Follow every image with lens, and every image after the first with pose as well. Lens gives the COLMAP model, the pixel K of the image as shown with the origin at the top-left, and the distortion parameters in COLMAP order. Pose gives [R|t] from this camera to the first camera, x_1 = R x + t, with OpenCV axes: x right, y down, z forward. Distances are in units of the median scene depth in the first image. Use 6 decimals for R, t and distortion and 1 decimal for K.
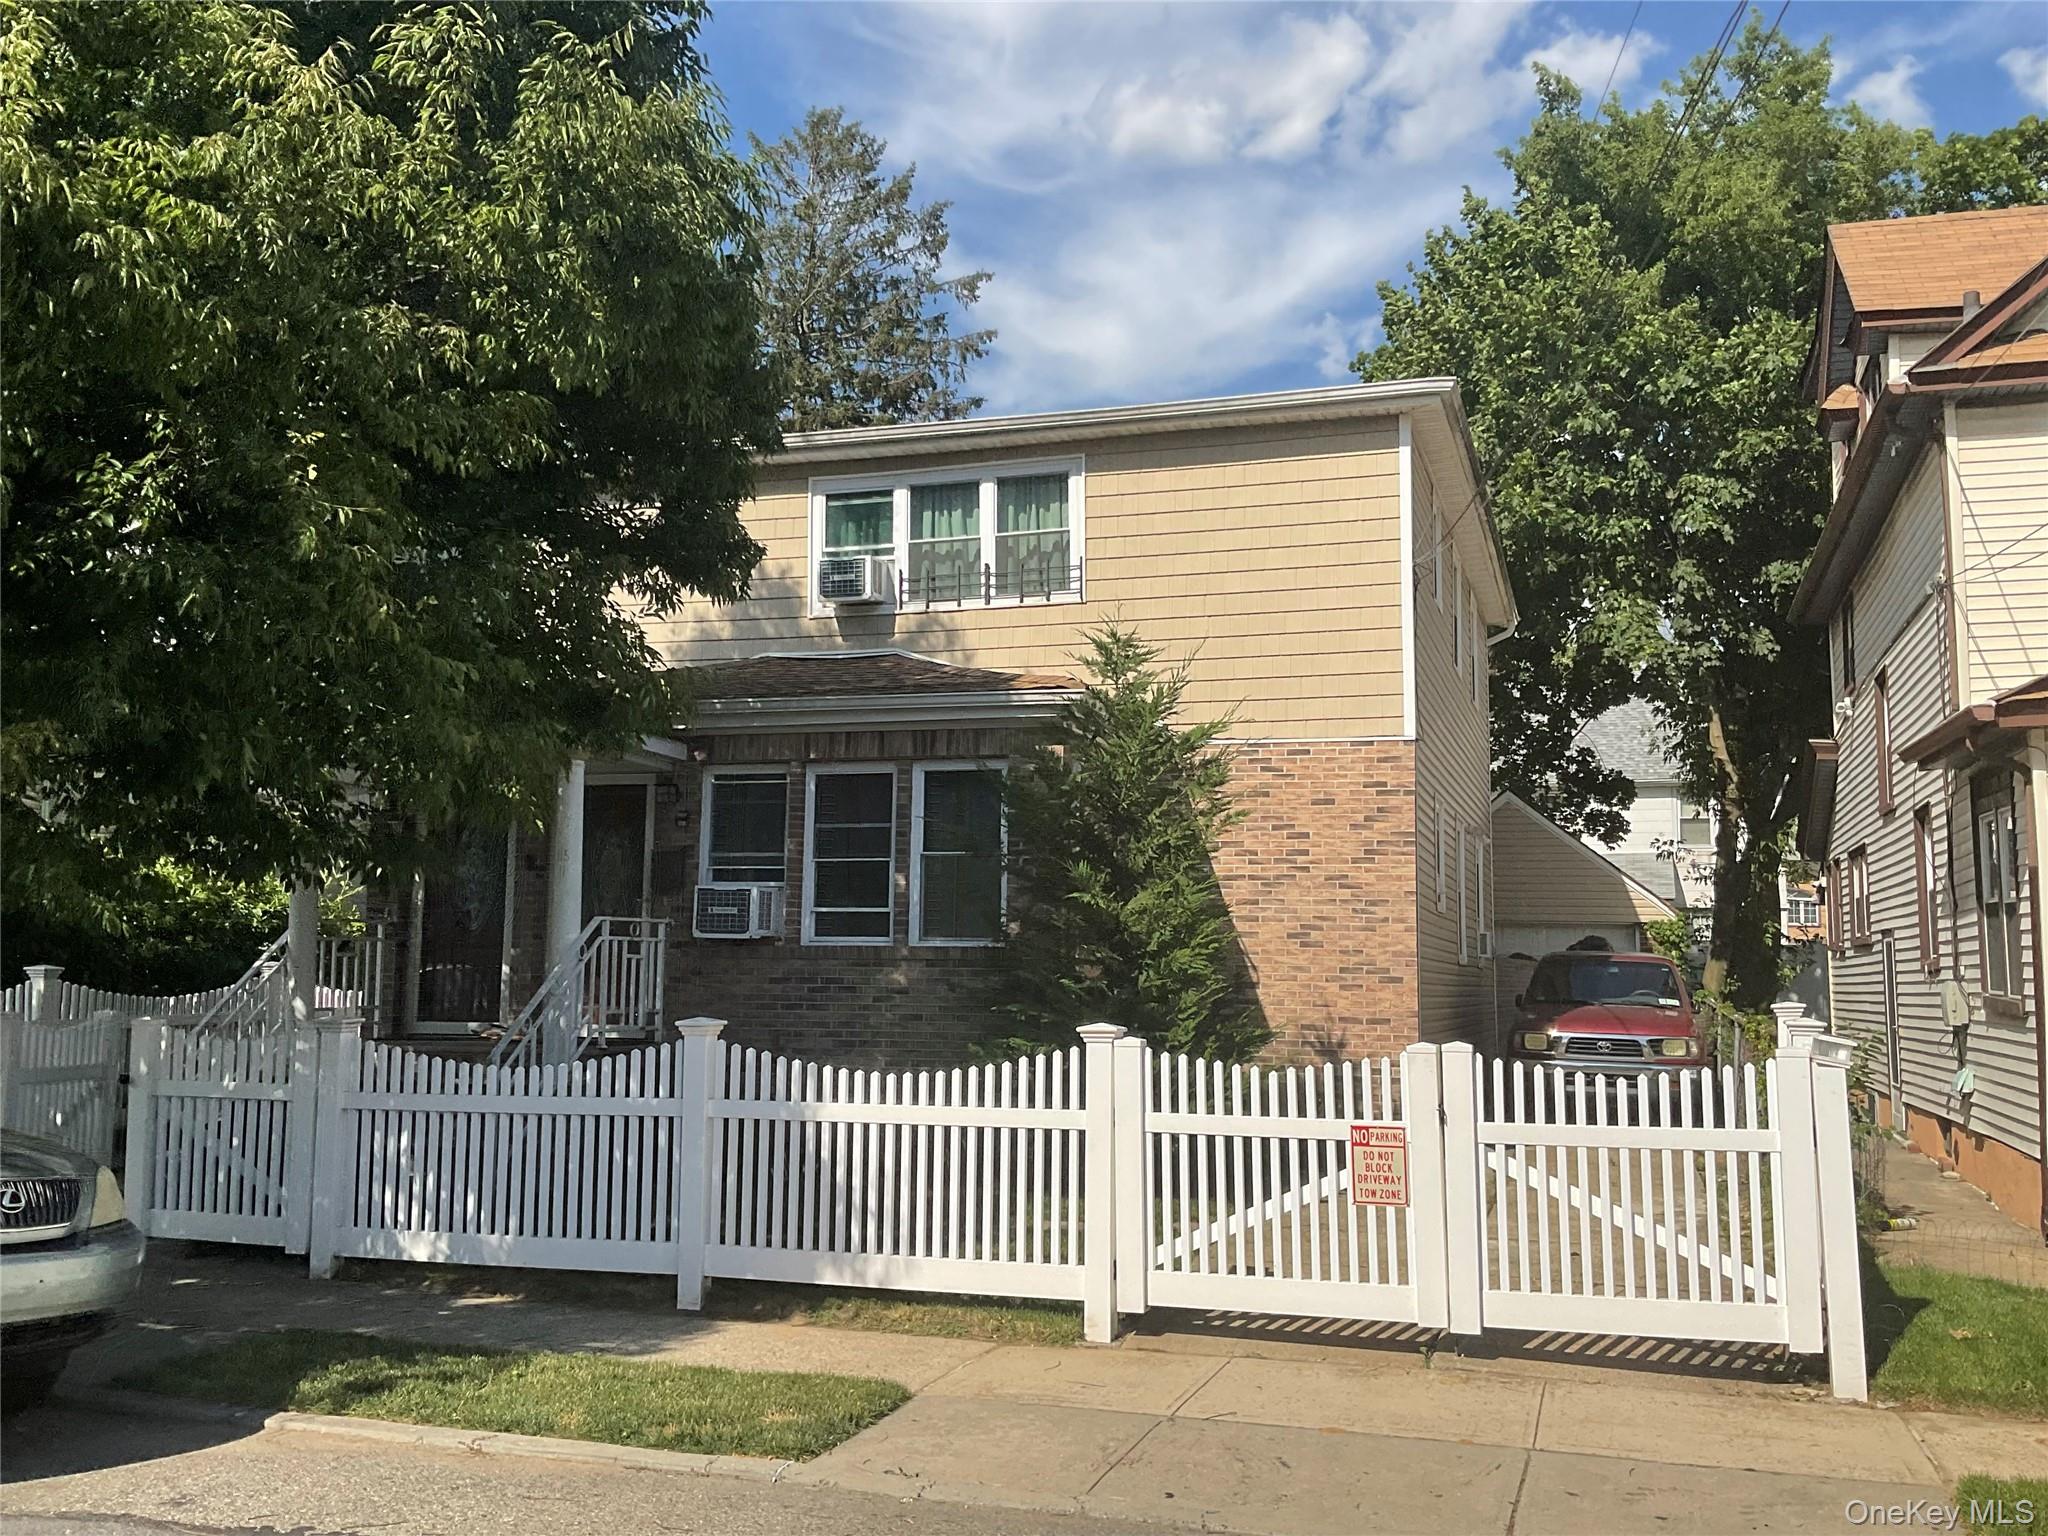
lens RADIAL K [[1773.1, 0, 1024.0], [0, 1773.1, 768.0], [0, 0, 1]] dist [0.116656, -0.228872]
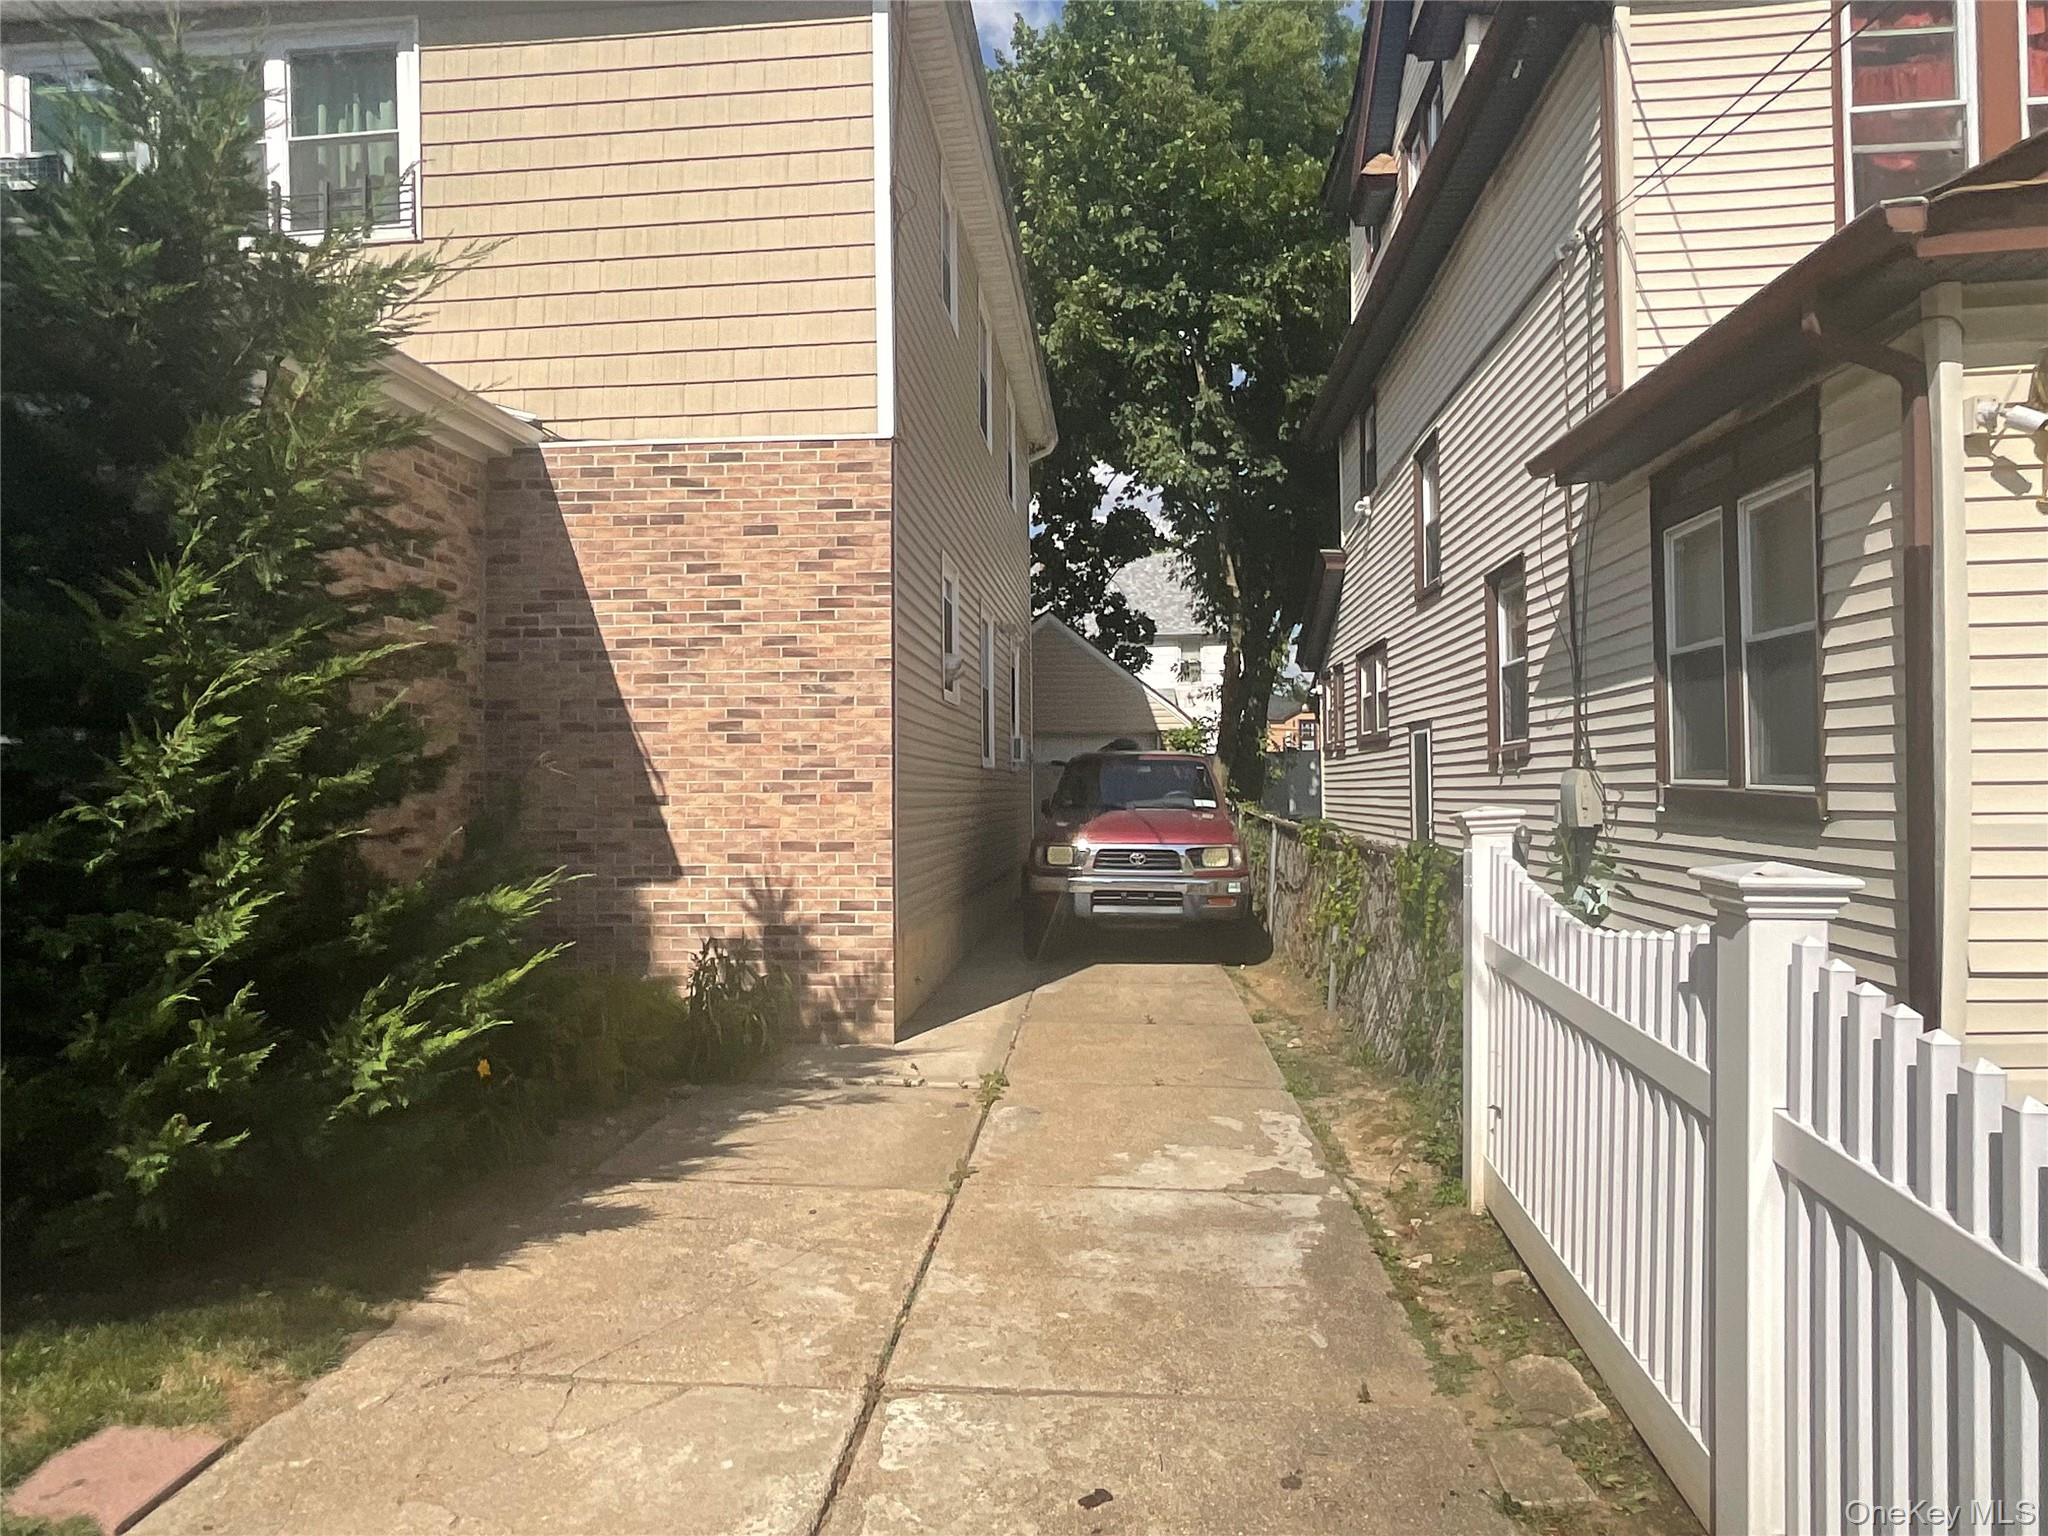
lens RADIAL K [[1271.5, 0, 1024.0], [0, 1271.5, 768.0], [0, 0, 1]] dist [-0.000151, 0.003483]
pose [[0.972638, -0.018676, 0.231575, 0.150738], [-0.004628, 0.995009, 0.099681, 0.060256], [-0.232280, -0.098025, 0.967697, 0.493791]]
